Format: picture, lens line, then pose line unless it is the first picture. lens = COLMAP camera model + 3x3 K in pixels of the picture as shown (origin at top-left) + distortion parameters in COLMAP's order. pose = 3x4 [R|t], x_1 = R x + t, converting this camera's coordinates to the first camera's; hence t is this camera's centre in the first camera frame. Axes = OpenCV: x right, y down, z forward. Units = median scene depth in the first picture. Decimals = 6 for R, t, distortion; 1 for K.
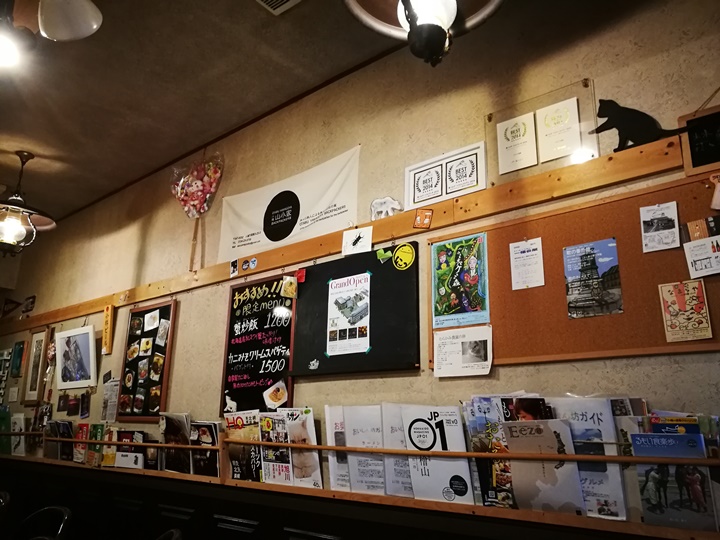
lens RADIAL K [[576.3, 0, 360.0], [0, 576.3, 270.0], [0, 0, 1]] dist [0.005071, 0.004420]
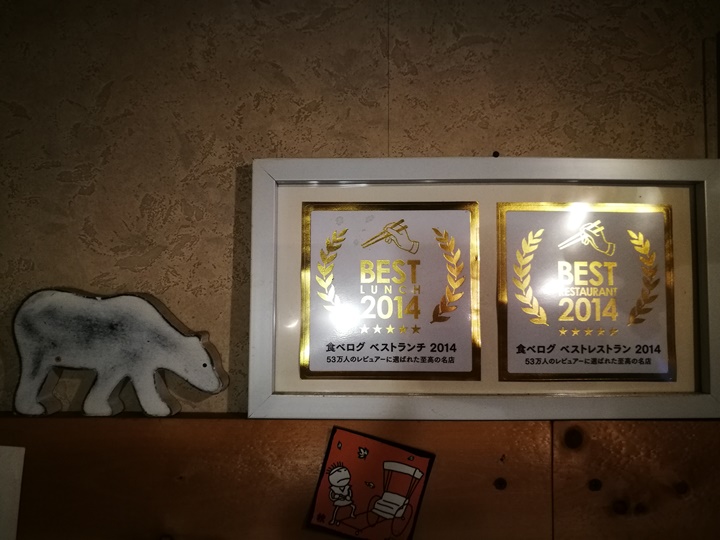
lens RADIAL K [[576.3, 0, 360.0], [0, 576.3, 270.0], [0, 0, 1]] dist [0.005071, 0.004420]
pose [[0.755635, 0.018795, 0.654723, -0.017822], [-0.162925, 0.973564, 0.160088, -0.178781], [-0.634406, -0.227639, 0.738722, 0.831780]]
